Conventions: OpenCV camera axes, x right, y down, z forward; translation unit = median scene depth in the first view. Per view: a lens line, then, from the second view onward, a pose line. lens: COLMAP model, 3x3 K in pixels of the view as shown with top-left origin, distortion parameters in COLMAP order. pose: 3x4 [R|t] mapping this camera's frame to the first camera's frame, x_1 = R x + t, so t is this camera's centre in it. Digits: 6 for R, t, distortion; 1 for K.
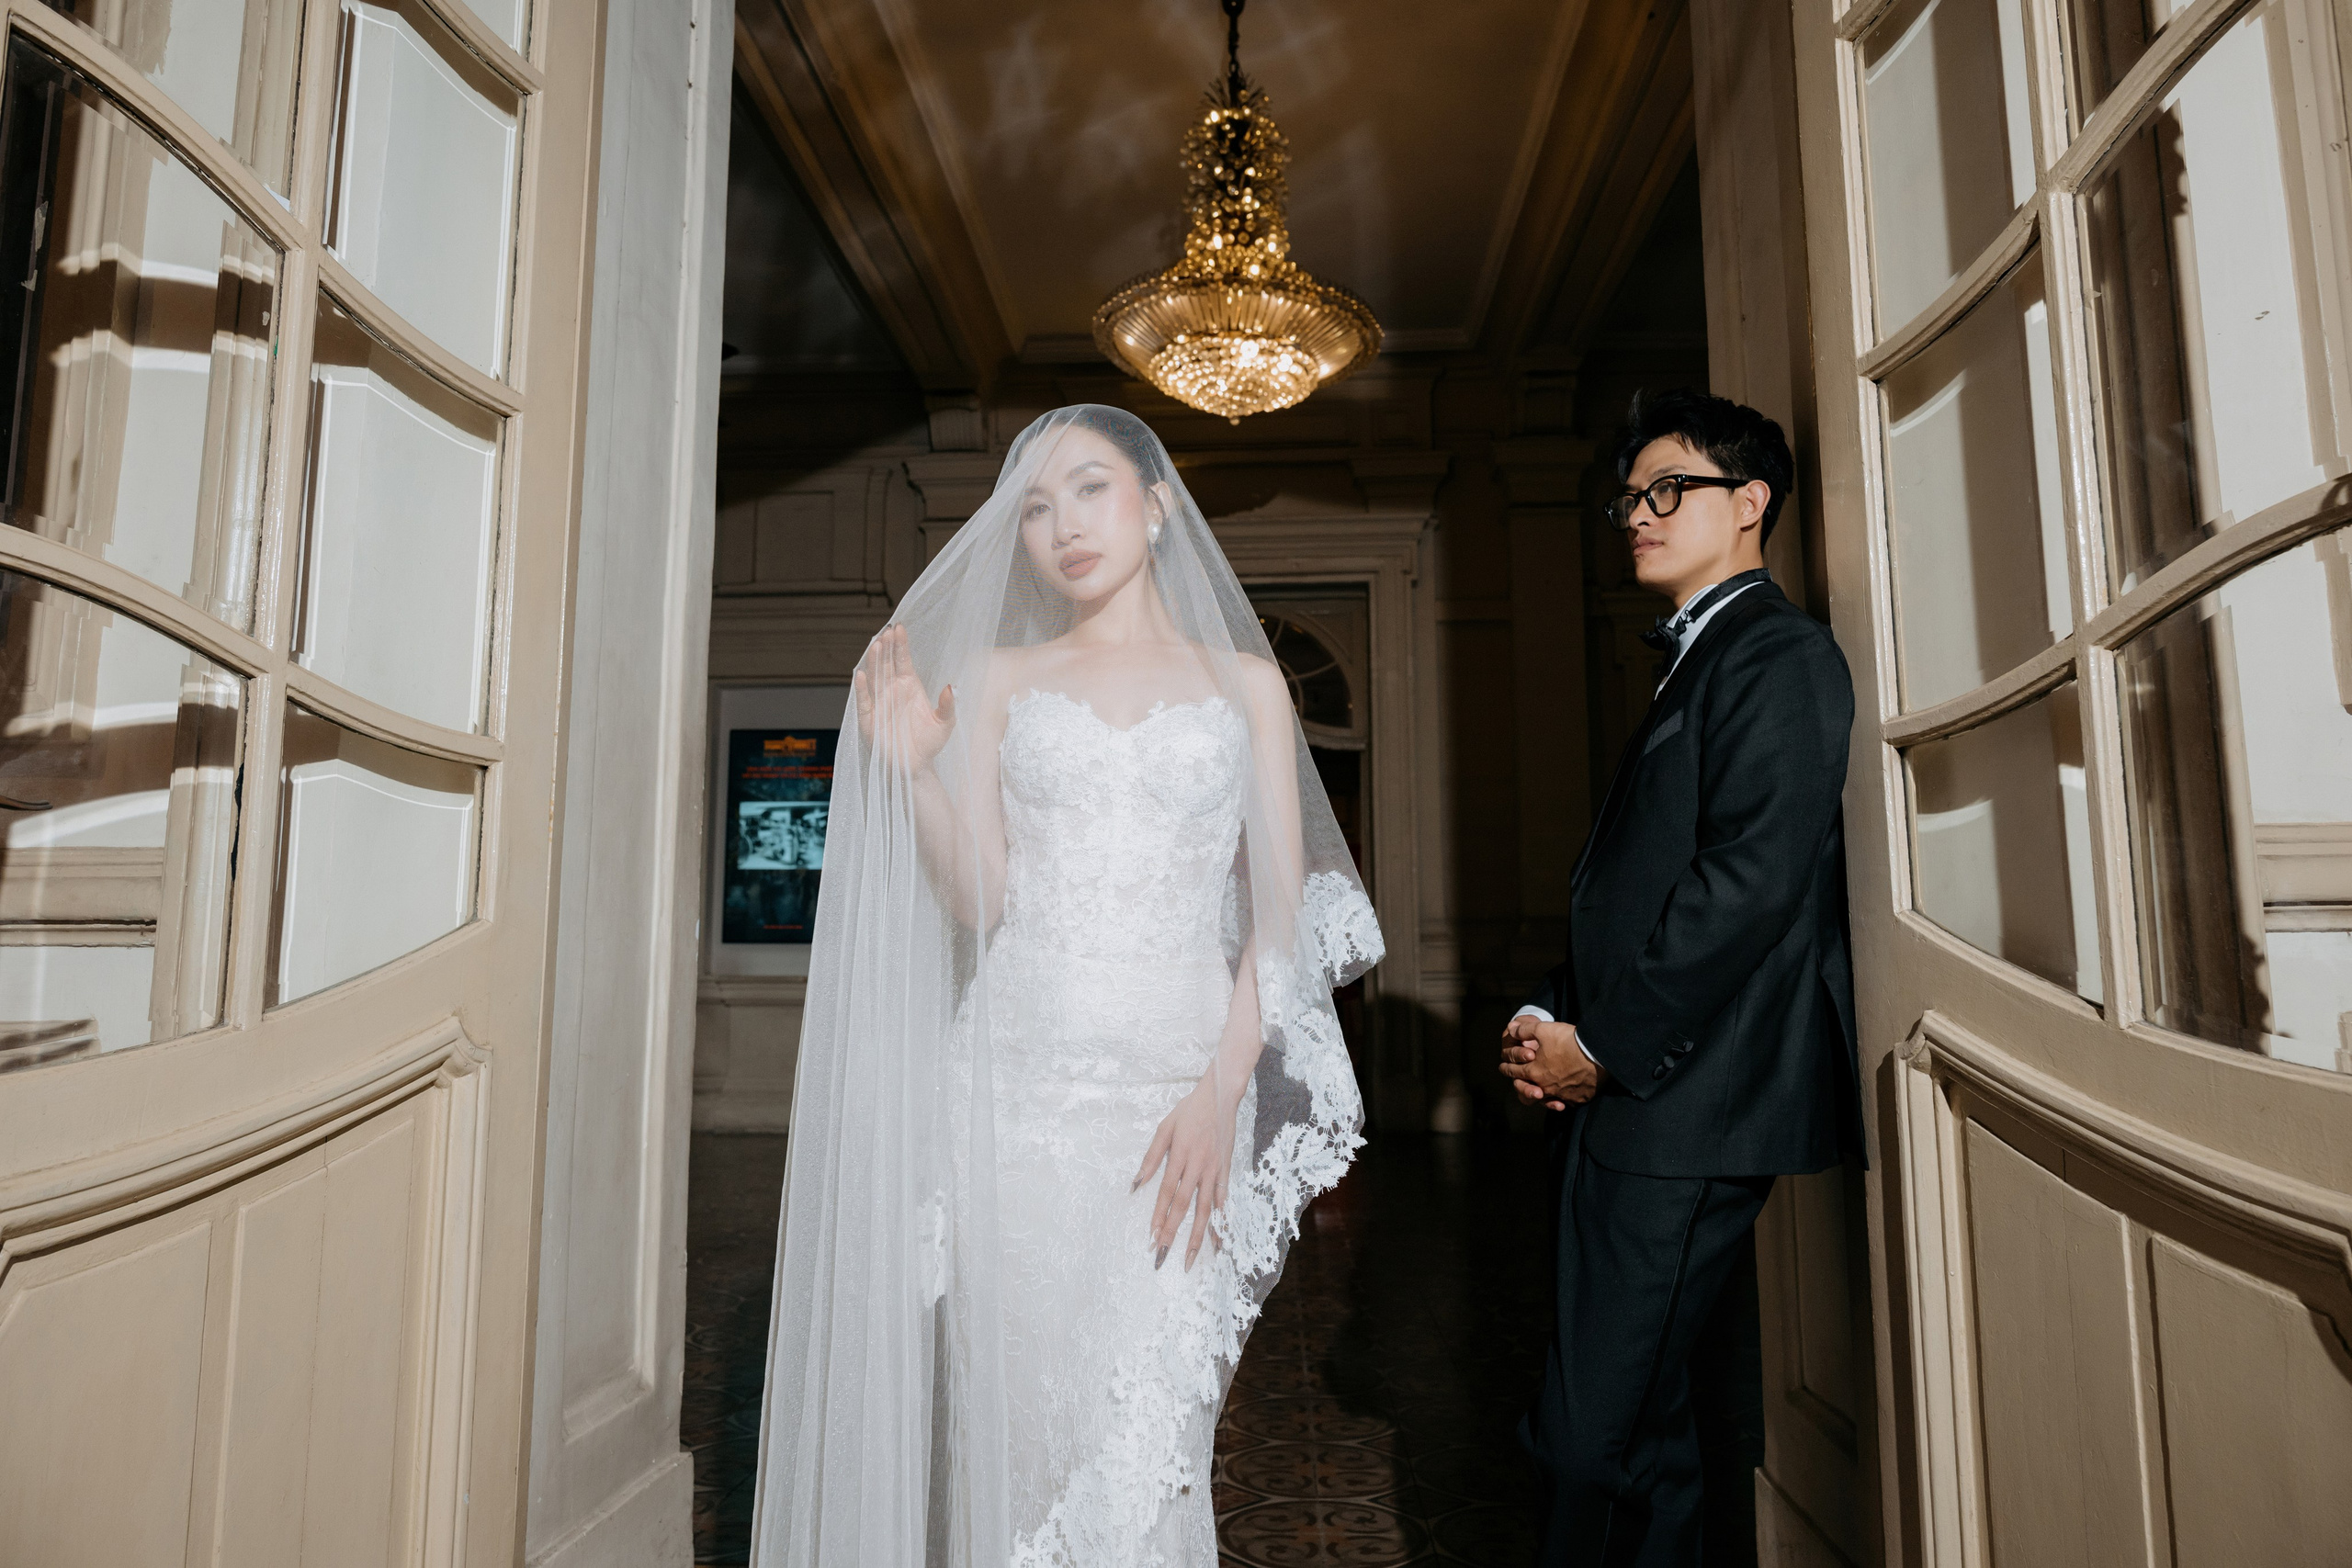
lens RADIAL K [[1581.2, 0, 1173.6], [0, 1581.2, 739.1], [0, 0, 1]] dist [-0.005393, 0.001472]
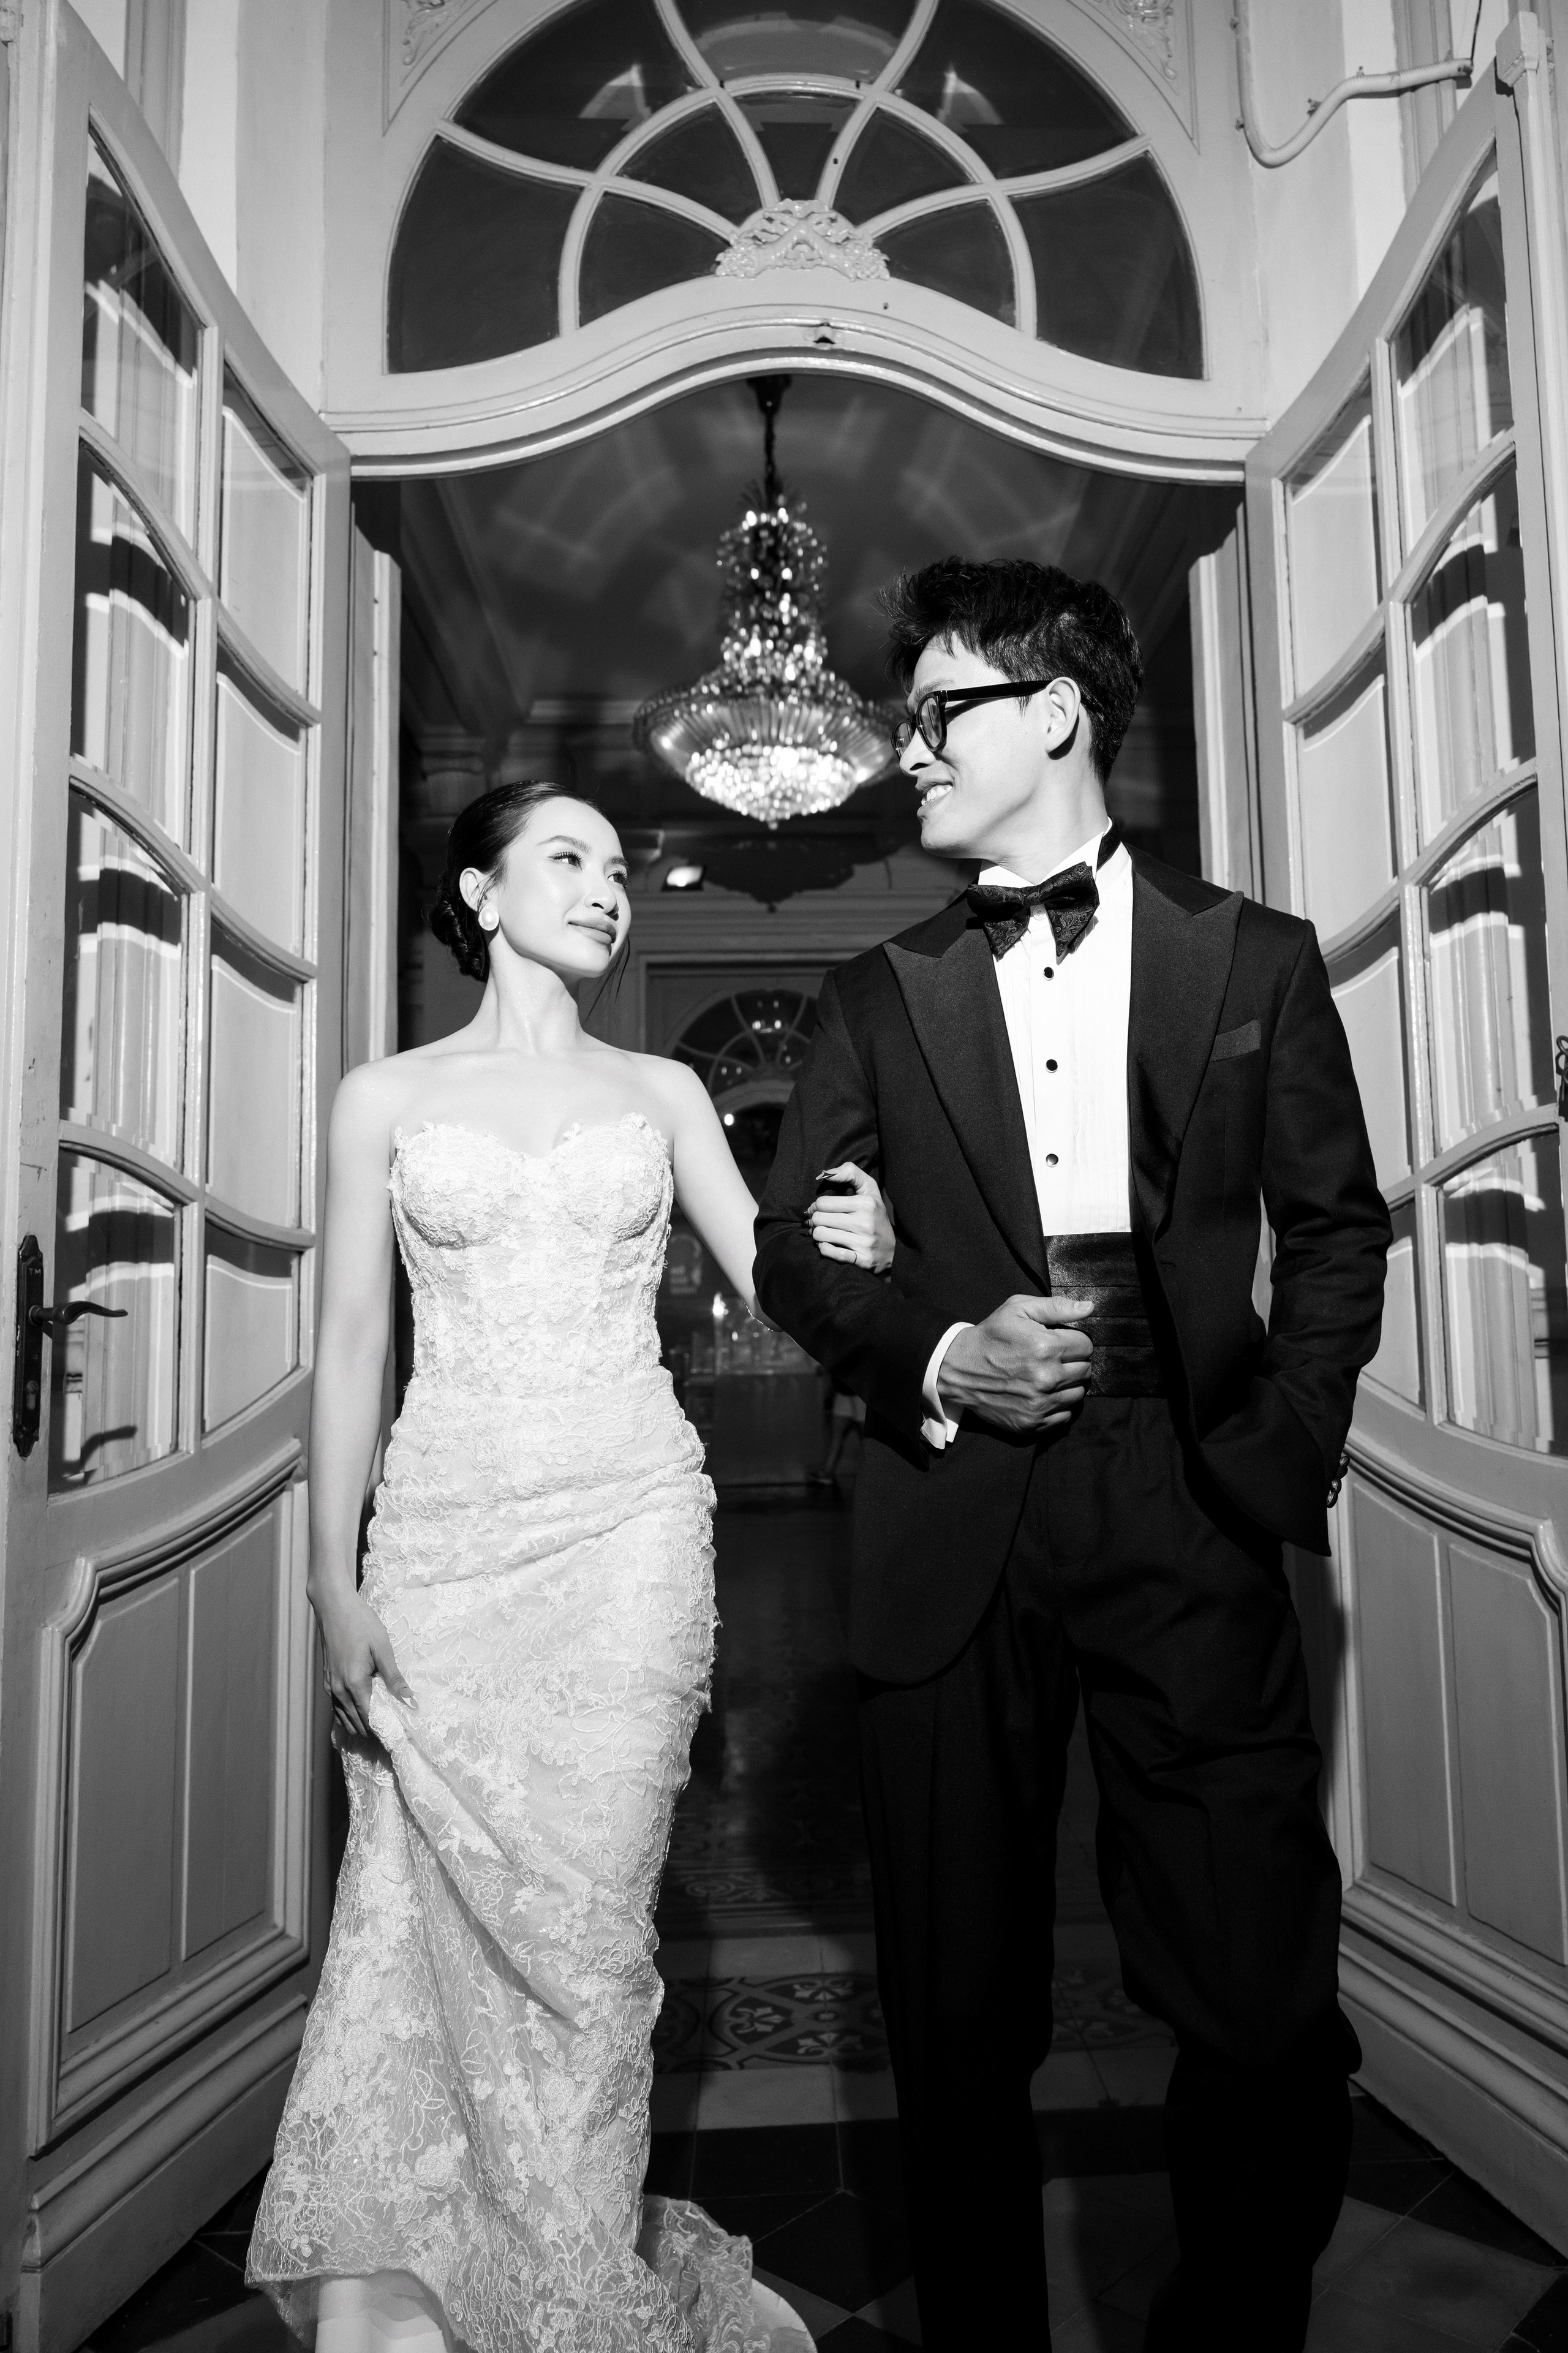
lens RADIAL K [[1805.9, 0, 874.7], [0, 1805.9, 1139.4], [0, 0, 1]] dist [-0.007276, 0.051044]
pose [[0.992636, -0.007529, 0.120899, -0.039589], [0.004491, 0.999668, 0.025380, -0.032194], [-0.121050, -0.024650, 0.992340, -0.160291]]
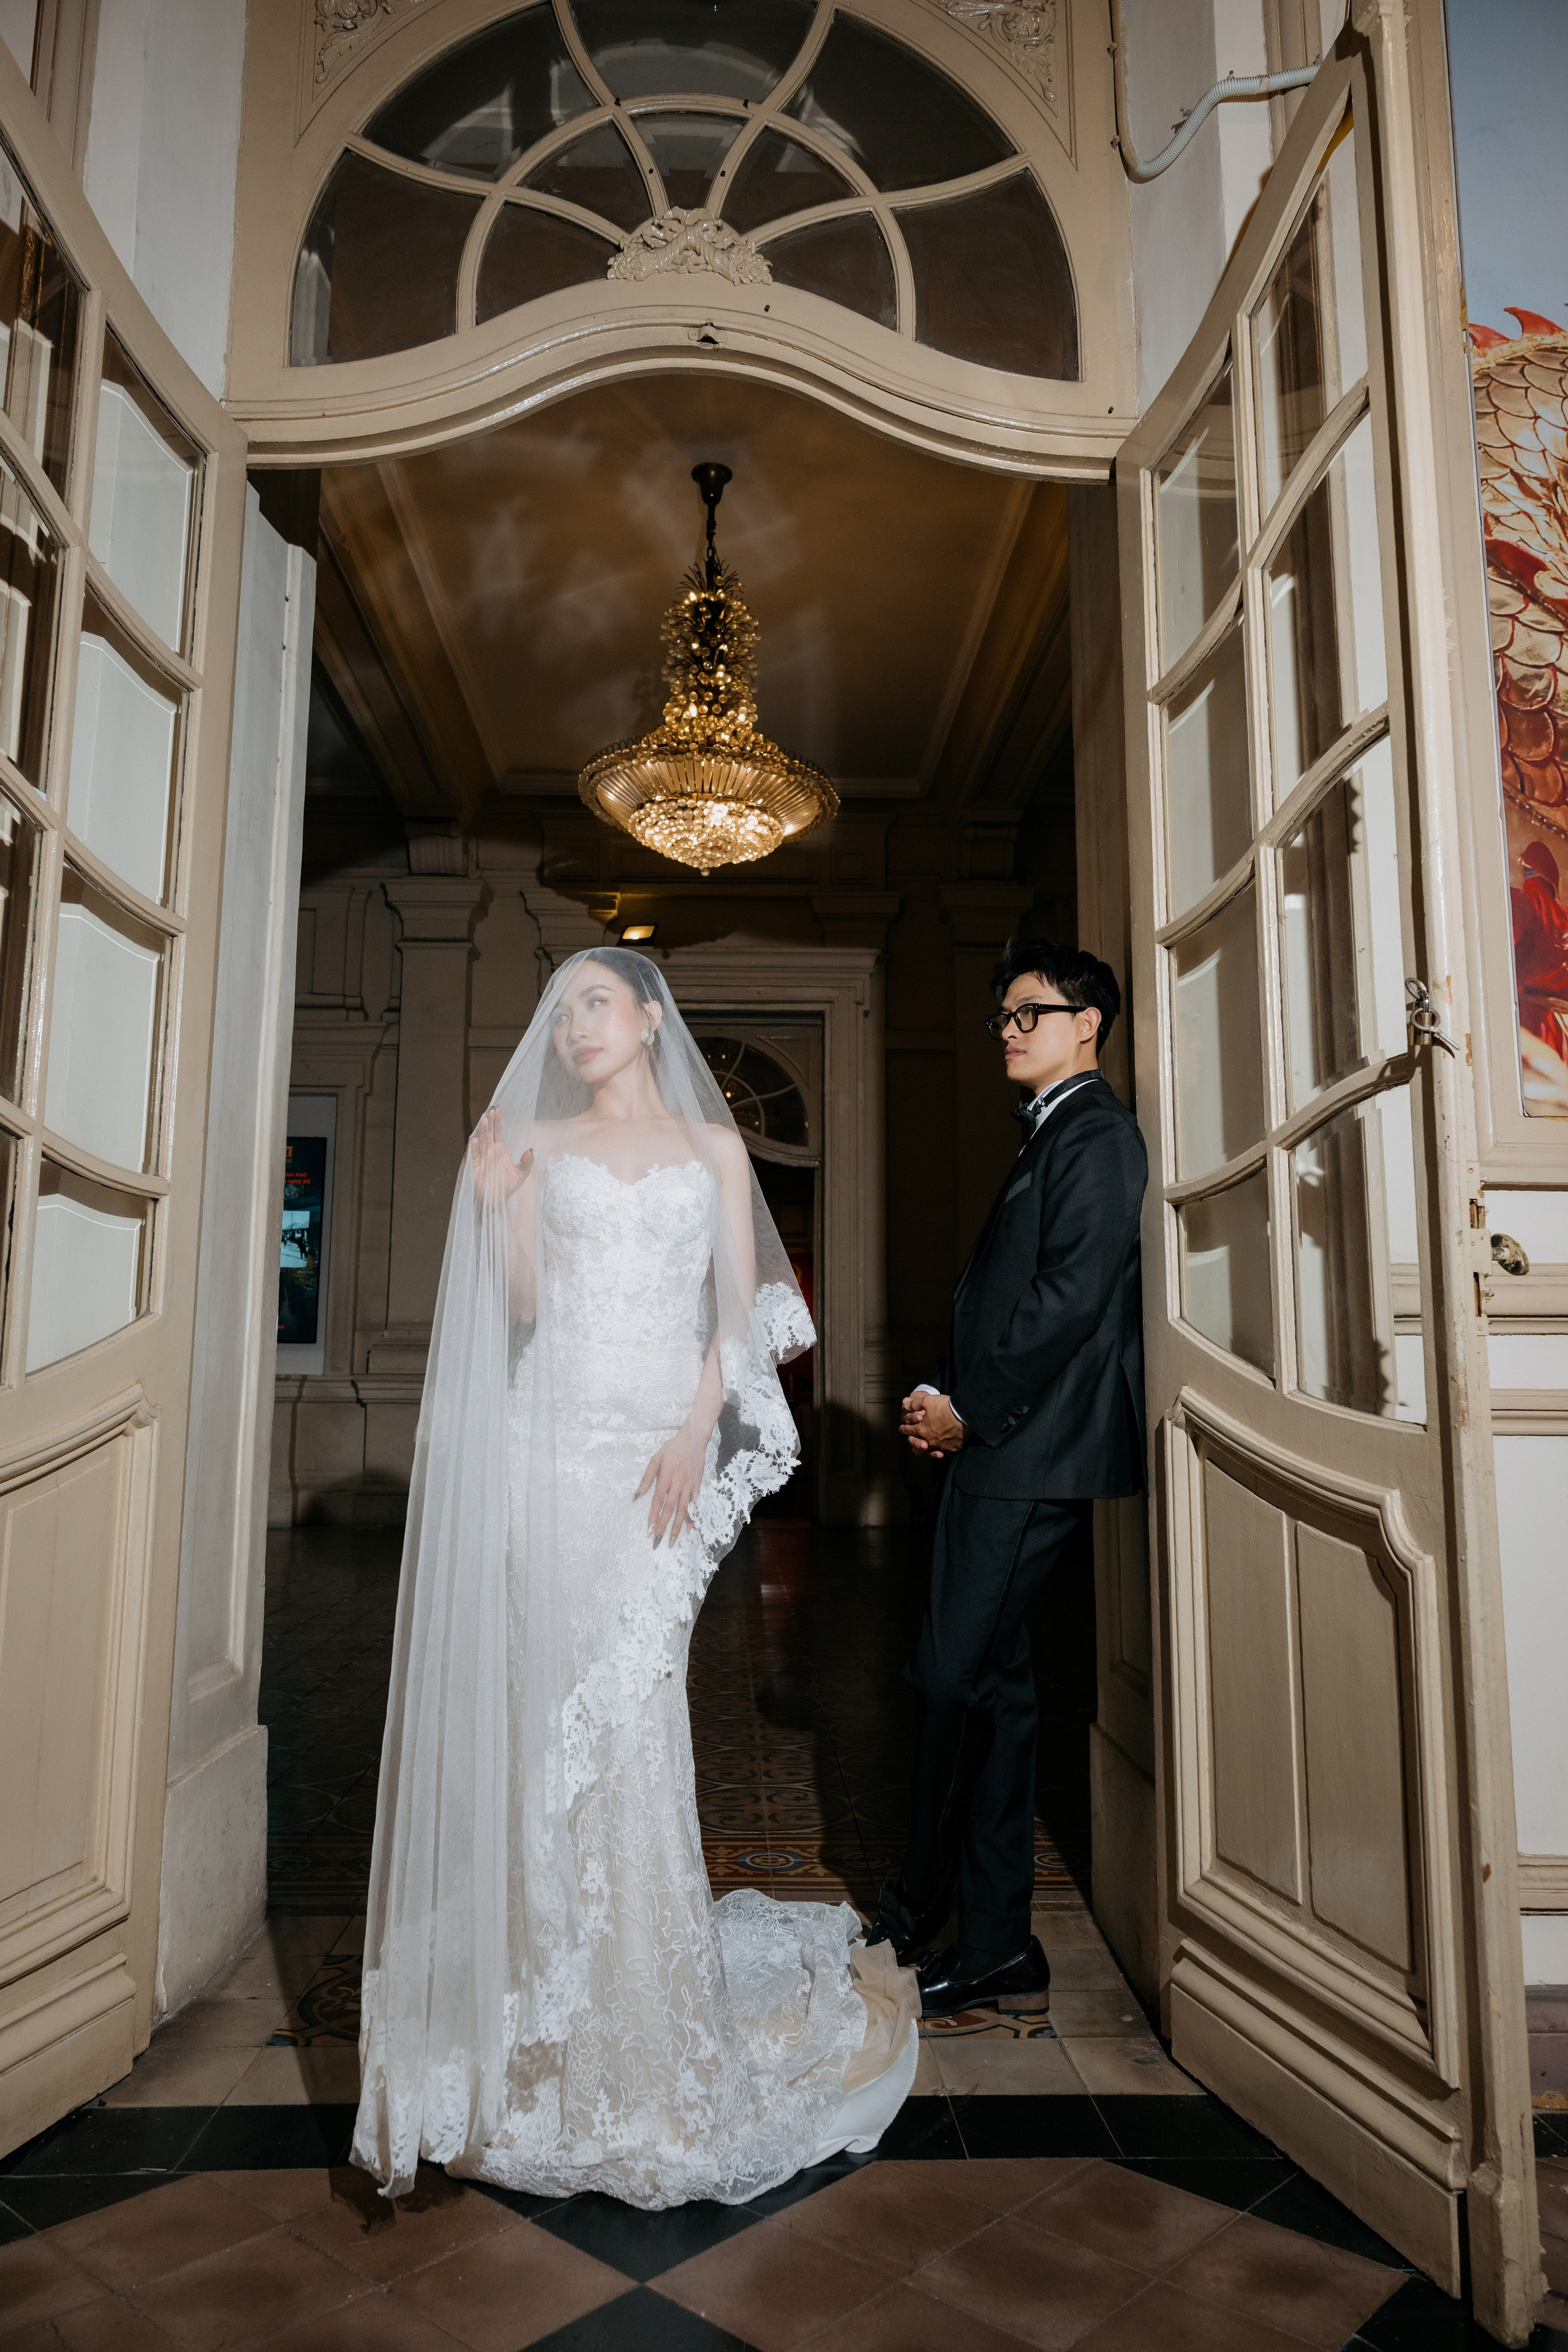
lens RADIAL K [[1581.3, 0, 762.4], [0, 1581.3, 1133.8], [0, 0, 1]] dist [-0.005393, 0.001472]
pose [[0.996317, 0.020892, 0.083159, -0.009996], [-0.020233, 0.999757, -0.008765, -0.010484], [-0.083322, 0.007051, 0.996498, -0.108672]]
